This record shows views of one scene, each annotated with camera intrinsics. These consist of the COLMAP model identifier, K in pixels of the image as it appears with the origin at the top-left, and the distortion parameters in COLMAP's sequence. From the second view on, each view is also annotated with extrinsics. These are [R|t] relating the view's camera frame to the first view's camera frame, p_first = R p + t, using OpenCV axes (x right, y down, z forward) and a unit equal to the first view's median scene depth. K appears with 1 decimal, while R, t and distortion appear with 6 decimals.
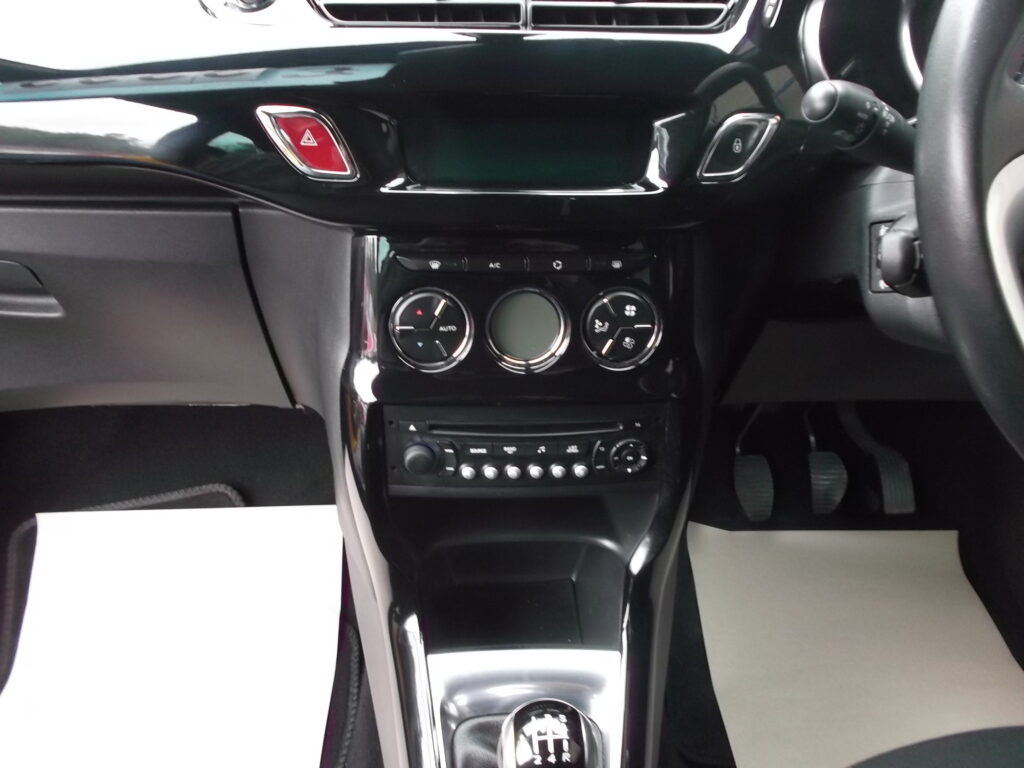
lens RADIAL K [[824.0, 0, 512.0], [0, 824.0, 384.0], [0, 0, 1]] dist [-0.037038, 0.001358]
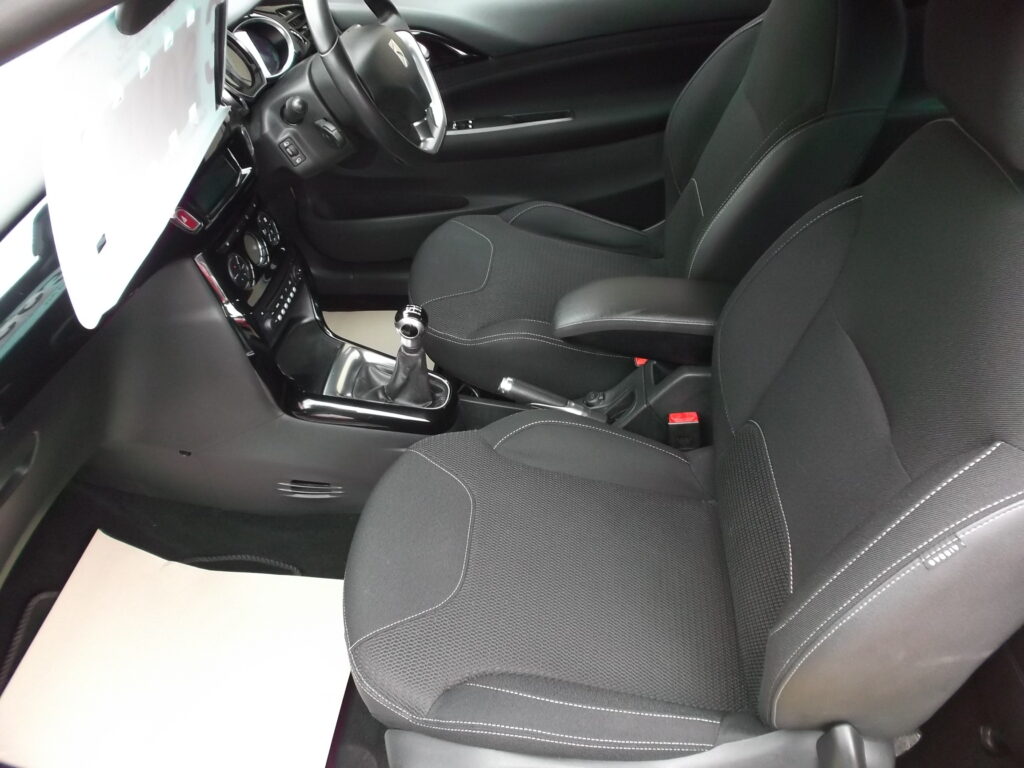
lens RADIAL K [[824.0, 0, 512.0], [0, 824.0, 384.0], [0, 0, 1]] dist [-0.037038, 0.001358]
pose [[0.140512, -0.661232, 0.736904, -1.657228], [0.570099, 0.662552, 0.485810, -0.476196], [-0.809471, 0.351847, 0.470065, -0.464410]]
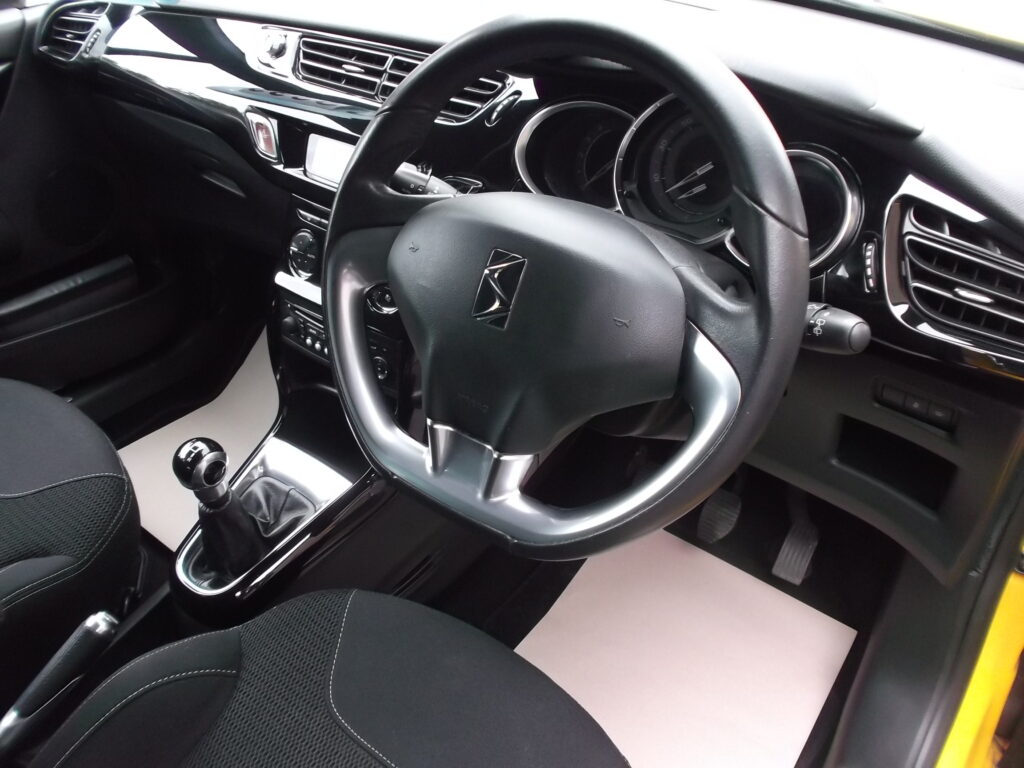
lens RADIAL K [[819.8, 0, 512.0], [0, 819.8, 384.0], [0, 0, 1]] dist [-0.033038, 0.001279]
pose [[0.773234, 0.369659, -0.515229, 1.178933], [-0.345293, 0.926936, 0.146842, -0.206013], [0.531865, 0.064362, 0.844379, -0.202899]]
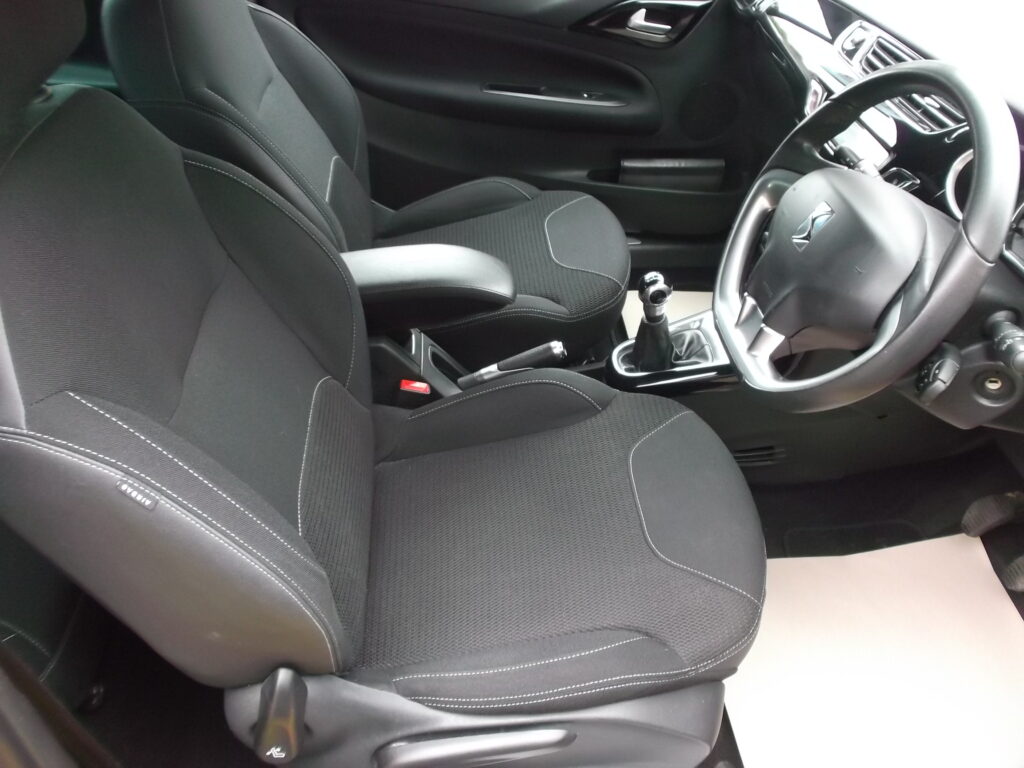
lens RADIAL K [[824.0, 0, 512.0], [0, 824.0, 384.0], [0, 0, 1]] dist [-0.037038, 0.001358]
pose [[0.022144, 0.630855, -0.775585, 1.938276], [-0.555194, 0.652917, 0.515227, -0.434298], [0.831426, 0.419191, 0.364705, -0.284804]]
